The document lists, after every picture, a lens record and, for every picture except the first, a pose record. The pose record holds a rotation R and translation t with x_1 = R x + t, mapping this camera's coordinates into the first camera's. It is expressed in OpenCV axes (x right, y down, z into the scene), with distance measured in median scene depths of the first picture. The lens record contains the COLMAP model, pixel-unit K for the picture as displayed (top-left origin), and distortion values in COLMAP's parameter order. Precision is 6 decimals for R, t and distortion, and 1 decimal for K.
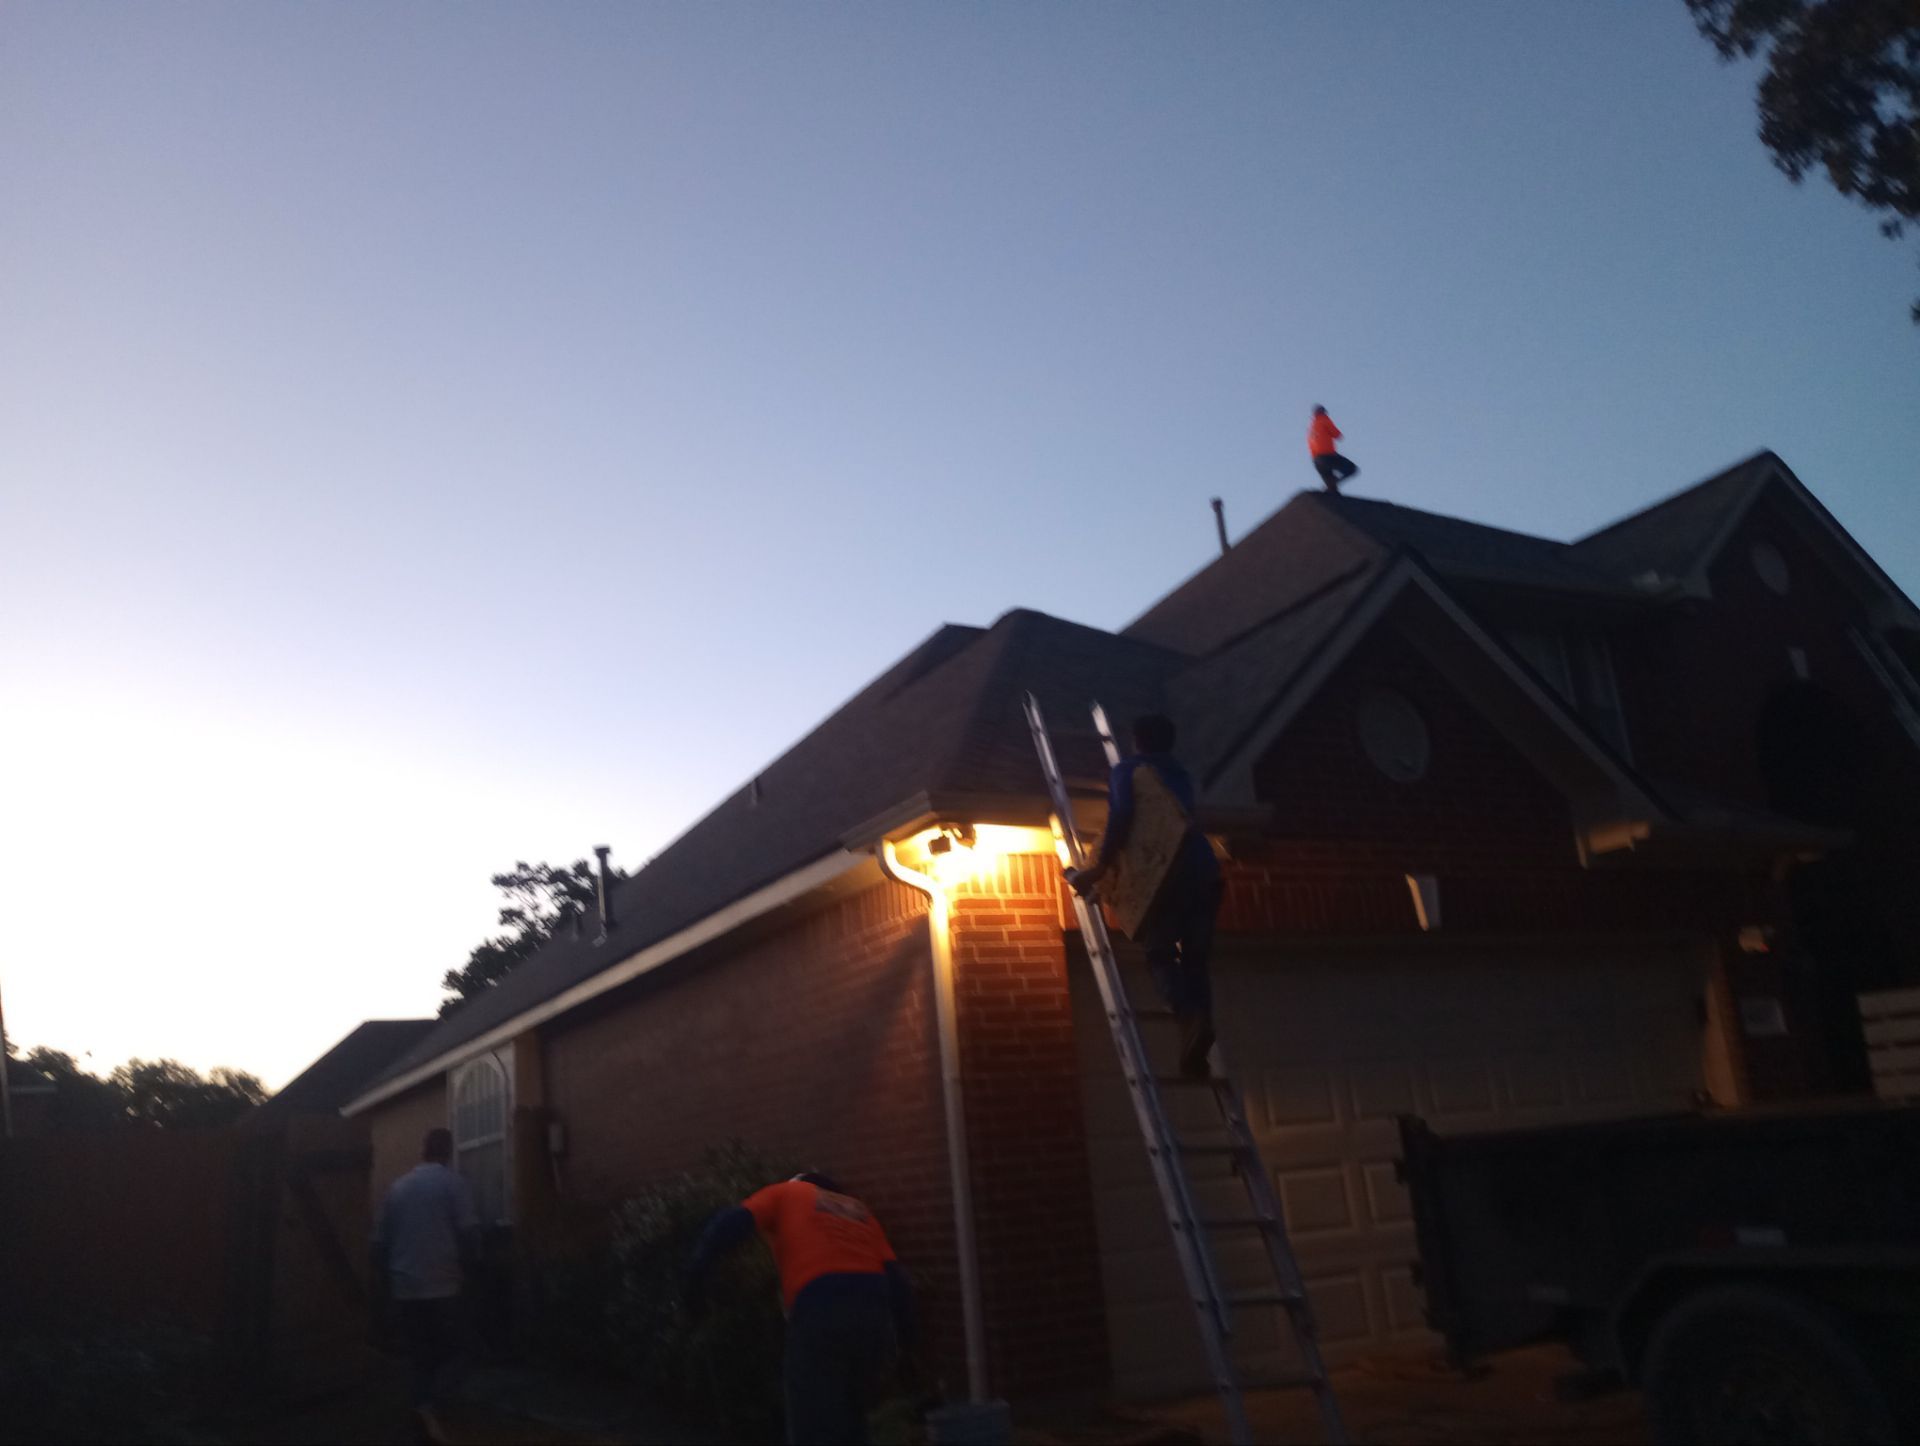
lens RADIAL K [[1603.3, 0, 963.5], [0, 1603.3, 731.5], [0, 0, 1]] dist [0.056733, -0.063404]
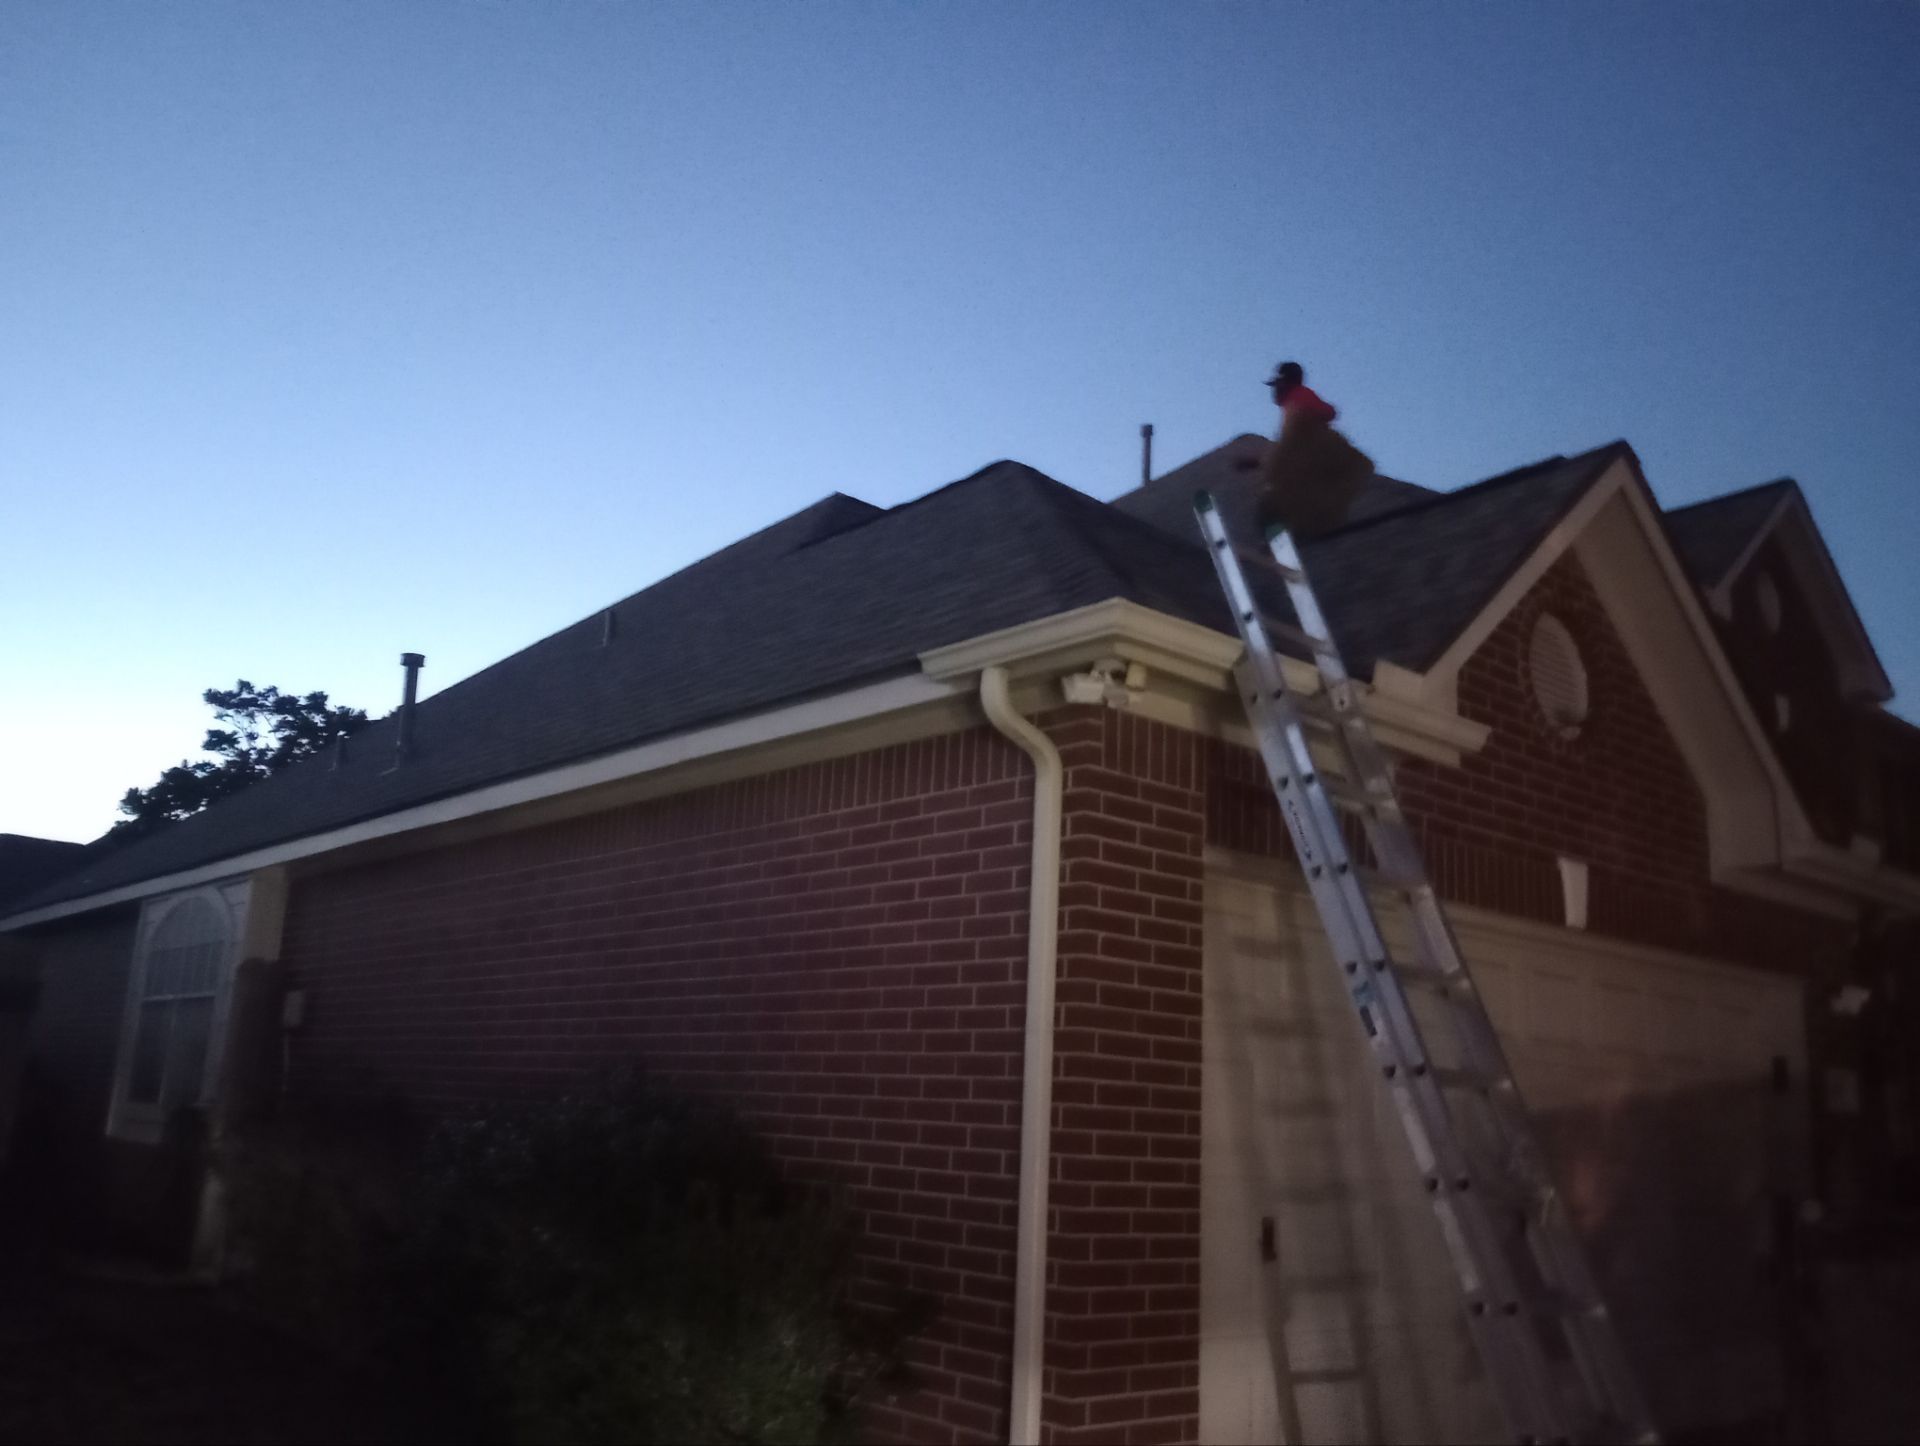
lens RADIAL K [[1603.3, 0, 963.5], [0, 1603.3, 731.5], [0, 0, 1]] dist [0.056733, -0.063404]
pose [[0.966656, 0.187075, 0.174870, -0.052329], [-0.191698, 0.981405, 0.009778, 0.026657], [-0.169789, -0.042974, 0.984543, 0.093770]]
